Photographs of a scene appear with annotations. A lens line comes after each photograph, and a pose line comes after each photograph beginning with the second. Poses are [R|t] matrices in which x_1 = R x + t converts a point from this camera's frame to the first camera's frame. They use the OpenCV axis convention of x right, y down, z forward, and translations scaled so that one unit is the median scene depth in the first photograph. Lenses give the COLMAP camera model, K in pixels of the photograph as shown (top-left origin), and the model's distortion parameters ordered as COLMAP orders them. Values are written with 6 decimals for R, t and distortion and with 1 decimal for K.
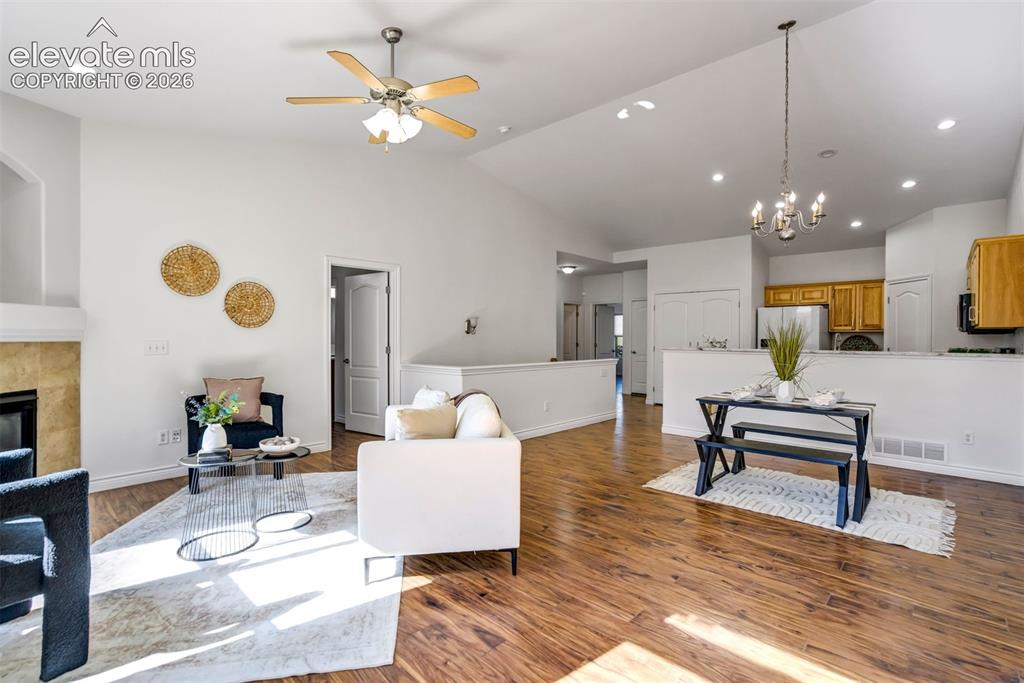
lens RADIAL K [[478.3, 0, 510.1], [0, 478.3, 341.7], [0, 0, 1]] dist [-0.036024, 0.016686]
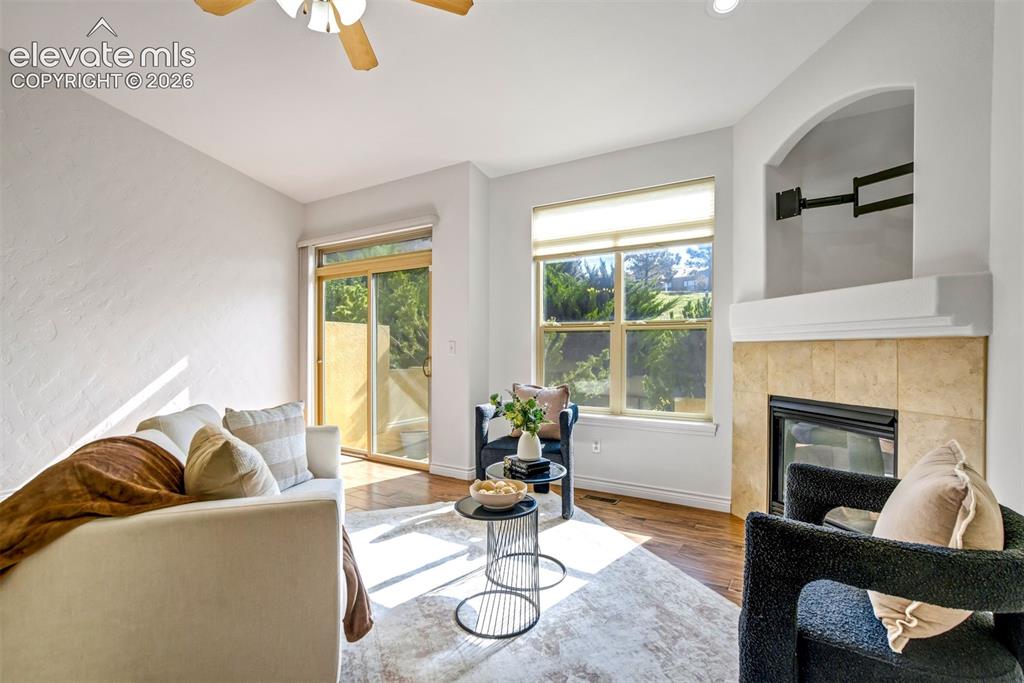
lens RADIAL K [[478.3, 0, 516.0], [0, 478.3, 344.9], [0, 0, 1]] dist [-0.036024, 0.016686]
pose [[-0.979741, -0.003283, -0.200240, -0.330712], [-0.003880, 0.999989, 0.002588, 0.009496], [0.200230, 0.003312, -0.979743, 1.447684]]
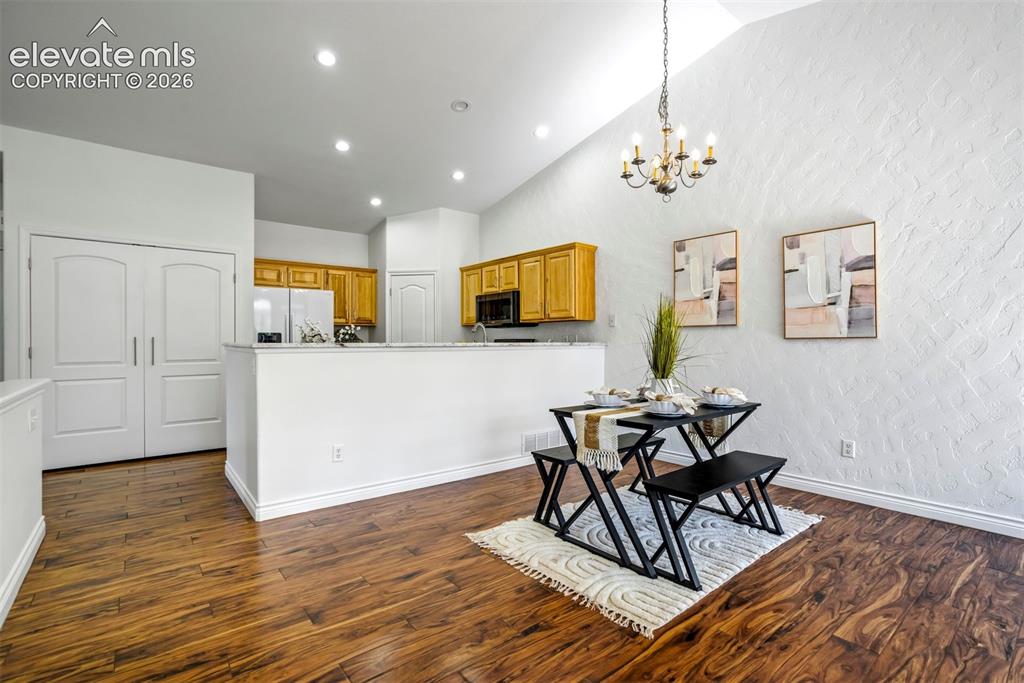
lens RADIAL K [[478.3, 0, 511.3], [0, 478.3, 338.6], [0, 0, 1]] dist [-0.036024, 0.016686]
pose [[0.131060, 0.000005, 0.991374, -0.202087], [0.014532, 0.999893, -0.001926, 0.019346], [-0.991268, 0.014659, 0.131046, 1.172953]]
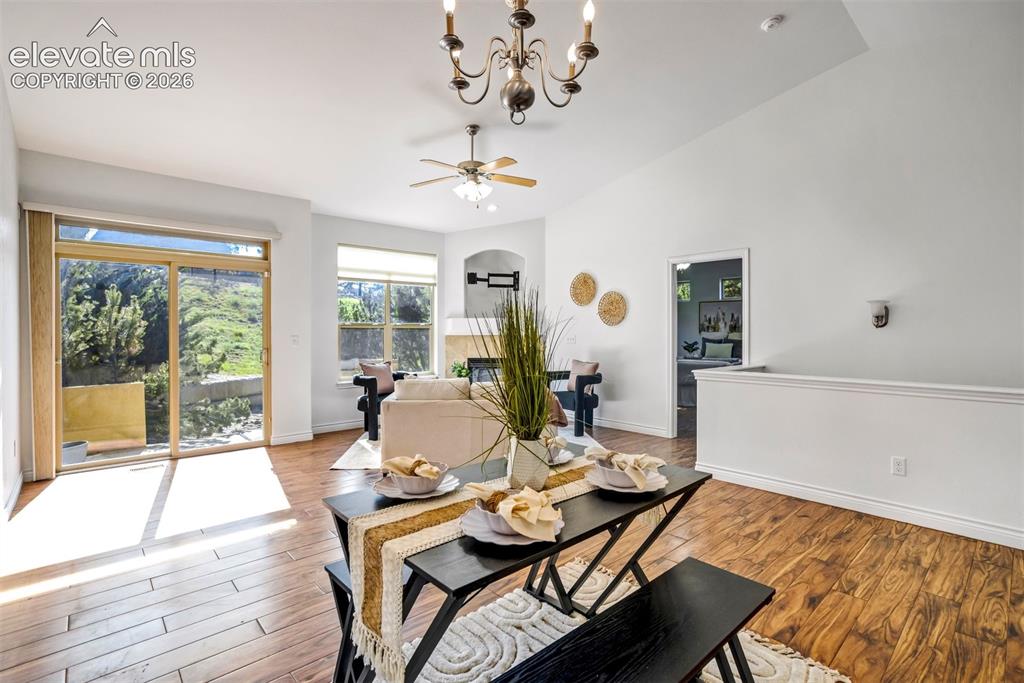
lens RADIAL K [[478.3, 0, 514.7], [0, 478.3, 337.5], [0, 0, 1]] dist [-0.036024, 0.016686]
pose [[-0.067518, 0.011085, -0.997656, 1.040528], [-0.007700, 0.999903, 0.011631, -0.012875], [0.997688, 0.008467, -0.067427, 1.046250]]
